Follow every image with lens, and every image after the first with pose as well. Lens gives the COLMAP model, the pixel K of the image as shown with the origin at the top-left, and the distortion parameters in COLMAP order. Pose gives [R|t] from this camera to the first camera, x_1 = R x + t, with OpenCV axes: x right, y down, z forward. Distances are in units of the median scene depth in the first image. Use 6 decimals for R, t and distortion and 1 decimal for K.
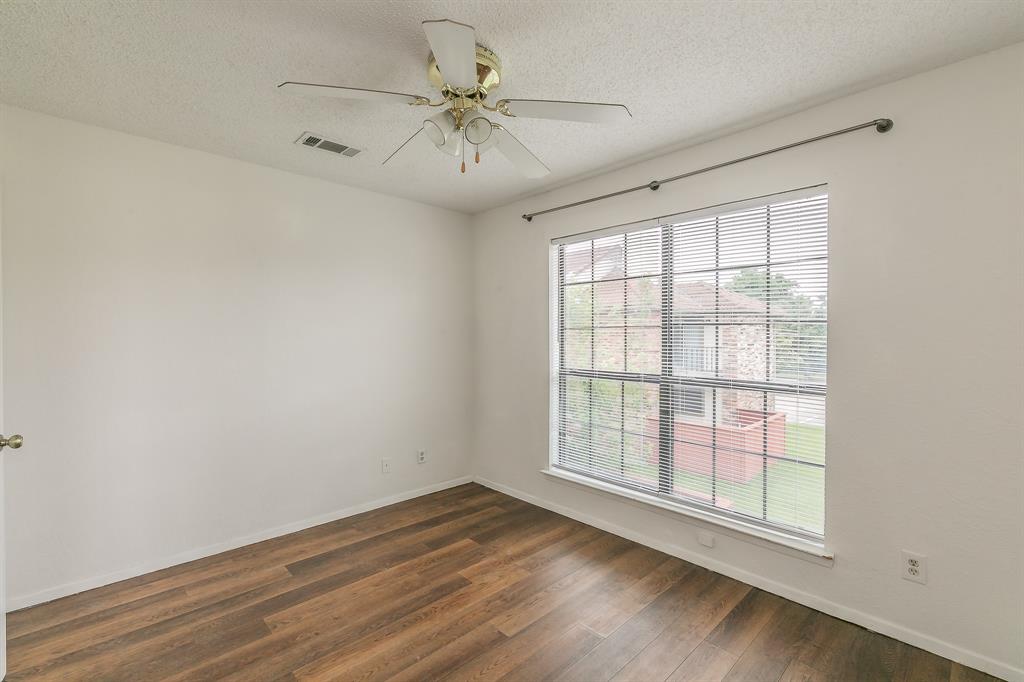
lens RADIAL K [[455.8, 0, 508.7], [0, 455.8, 347.6], [0, 0, 1]] dist [-0.000593, -0.000275]
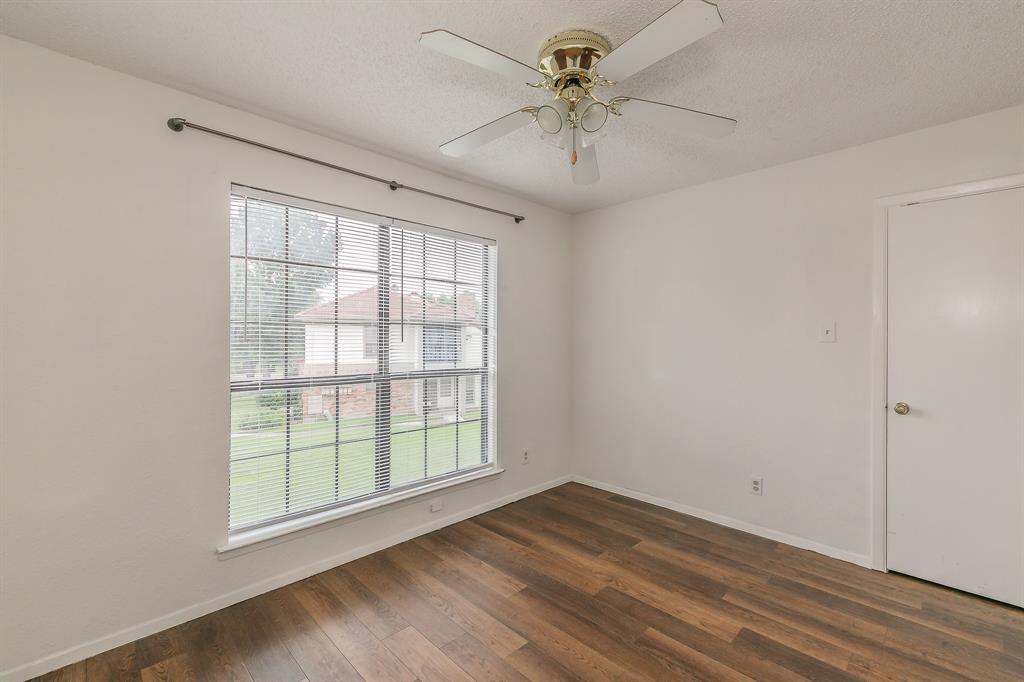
lens RADIAL K [[433.6, 0, 526.0], [0, 433.6, 342.0], [0, 0, 1]] dist [-0.000741, -0.000095]
pose [[-0.034367, -0.011977, 0.999338, -0.677944], [0.022086, 0.999675, 0.012740, -0.014305], [-0.999165, 0.022509, -0.034091, 0.770009]]
